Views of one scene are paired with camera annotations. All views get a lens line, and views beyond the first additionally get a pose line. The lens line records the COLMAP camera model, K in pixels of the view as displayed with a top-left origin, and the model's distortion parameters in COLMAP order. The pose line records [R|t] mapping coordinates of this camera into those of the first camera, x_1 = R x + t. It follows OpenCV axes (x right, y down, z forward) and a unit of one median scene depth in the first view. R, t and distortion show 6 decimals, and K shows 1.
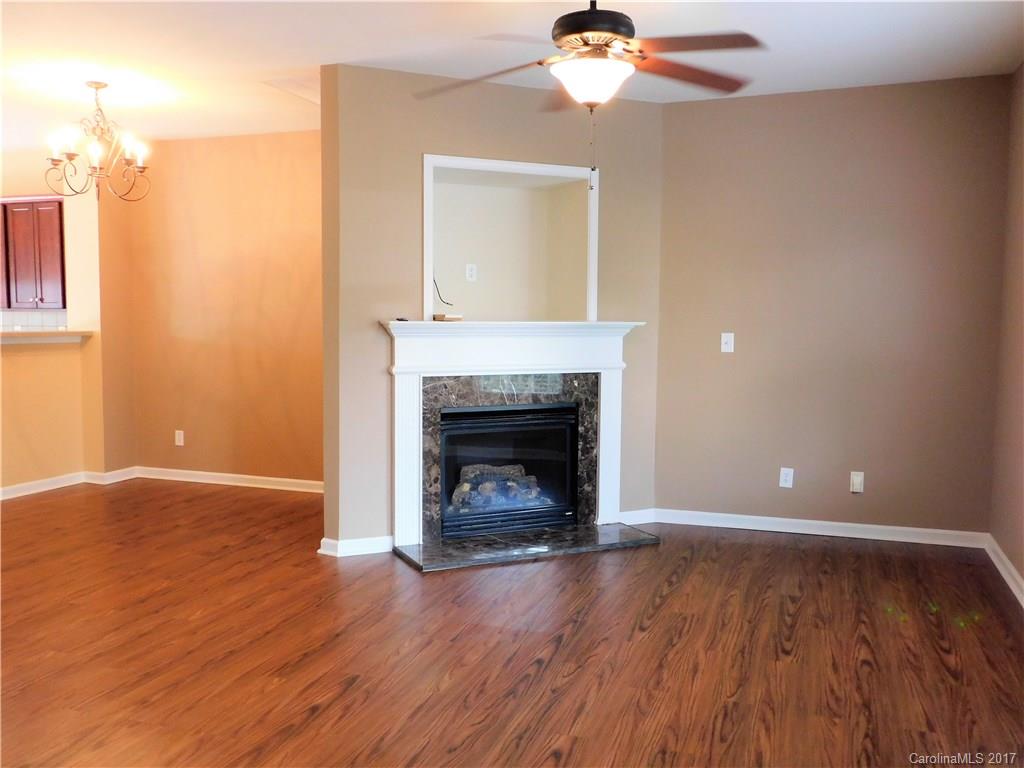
lens RADIAL K [[902.6, 0, 516.7], [0, 902.6, 385.5], [0, 0, 1]] dist [-0.002832, -0.003896]
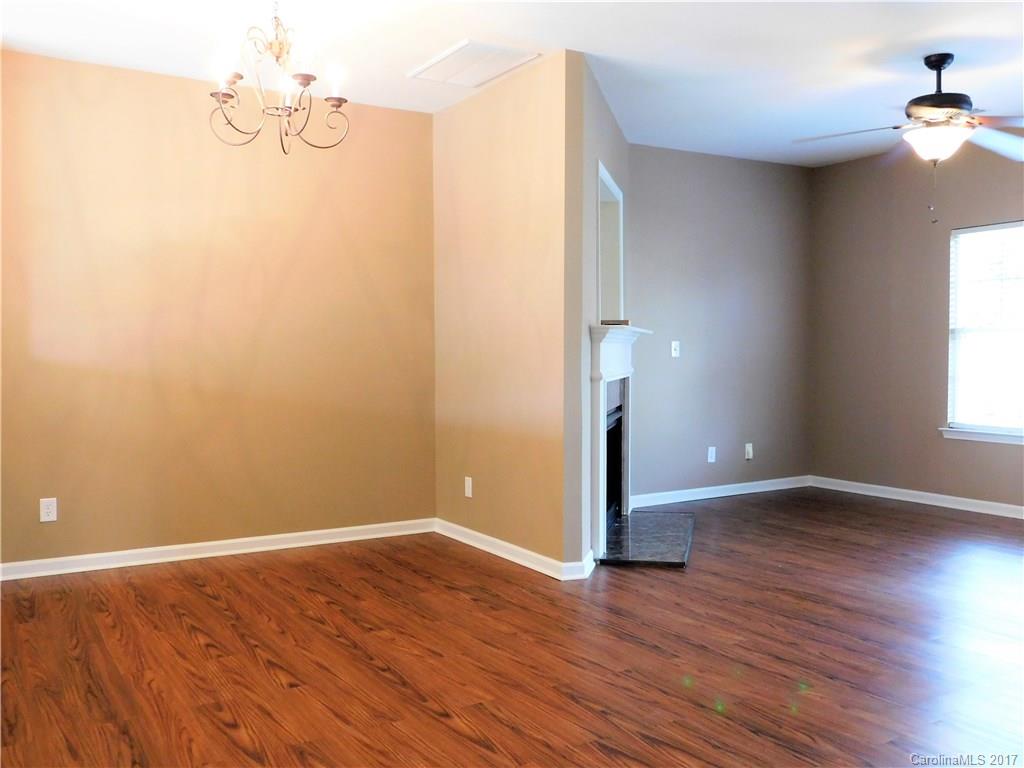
lens RADIAL K [[902.6, 0, 516.7], [0, 902.6, 385.5], [0, 0, 1]] dist [-0.002832, -0.003896]
pose [[0.623210, -0.038986, 0.781082, -0.892493], [0.066716, 0.997766, -0.003429, -0.008828], [-0.779203, 0.054248, 0.624419, 0.434596]]
